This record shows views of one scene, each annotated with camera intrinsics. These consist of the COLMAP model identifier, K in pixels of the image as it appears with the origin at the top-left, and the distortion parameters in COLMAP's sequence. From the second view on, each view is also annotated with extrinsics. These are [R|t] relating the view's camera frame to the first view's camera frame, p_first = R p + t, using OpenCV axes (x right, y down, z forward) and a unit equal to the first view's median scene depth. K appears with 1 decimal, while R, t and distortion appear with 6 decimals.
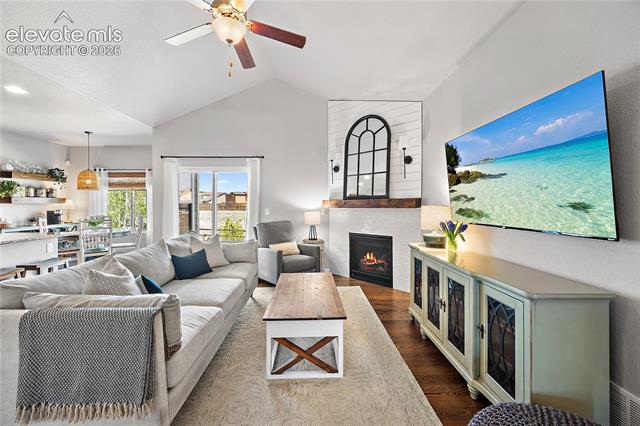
lens RADIAL K [[253.5, 0, 317.6], [0, 253.5, 205.1], [0, 0, 1]] dist [0.000507, 0.000065]
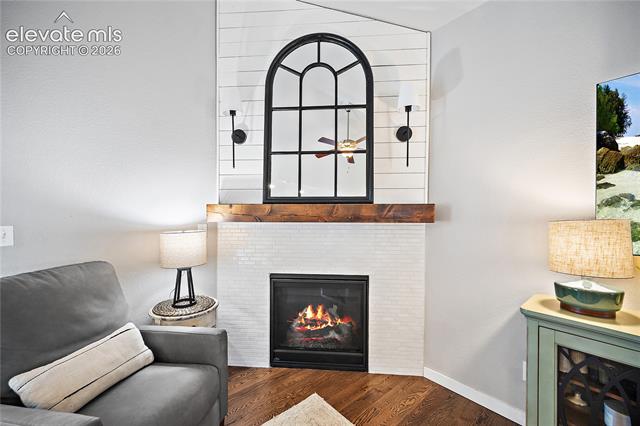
lens RADIAL K [[250.6, 0, 319.6], [0, 250.6, 222.0], [0, 0, 1]] dist [0.000697, 0.000012]
pose [[0.768070, -0.001316, 0.640364, -0.118648], [-0.004252, 0.999965, 0.007155, 0.007566], [-0.640352, -0.008218, 0.768038, 0.644879]]
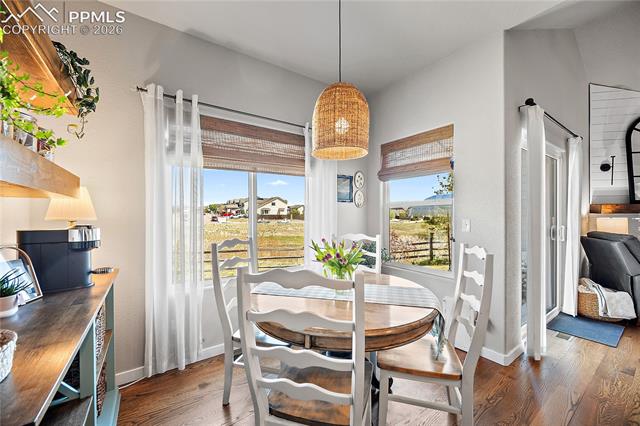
lens RADIAL K [[250.9, 0, 320.0], [0, 250.9, 213.0], [0, 0, 1]] dist [-0.000515, 0.000020]
pose [[0.833164, 0.000817, 0.553025, -1.359370], [0.002094, 0.999987, -0.004632, 0.013678], [-0.553021, 0.005017, 0.833152, 0.956489]]
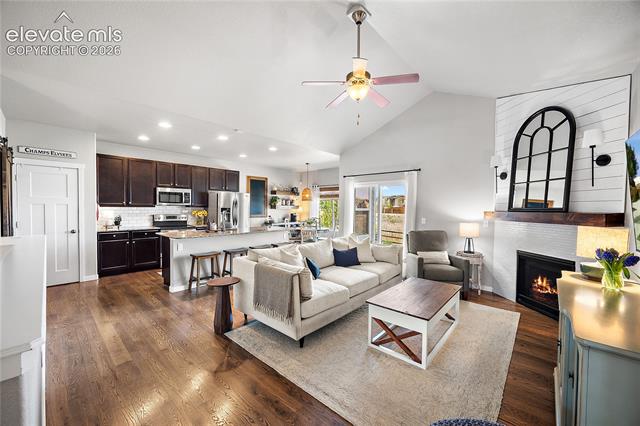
lens RADIAL K [[250.9, 0, 320.0], [0, 250.9, 213.0], [0, 0, 1]] dist [-0.000515, 0.000020]
pose [[0.732657, 0.027246, -0.680053, 0.234405], [-0.016074, 0.999612, 0.022733, -0.027233], [0.680408, -0.005724, 0.732811, -0.078580]]
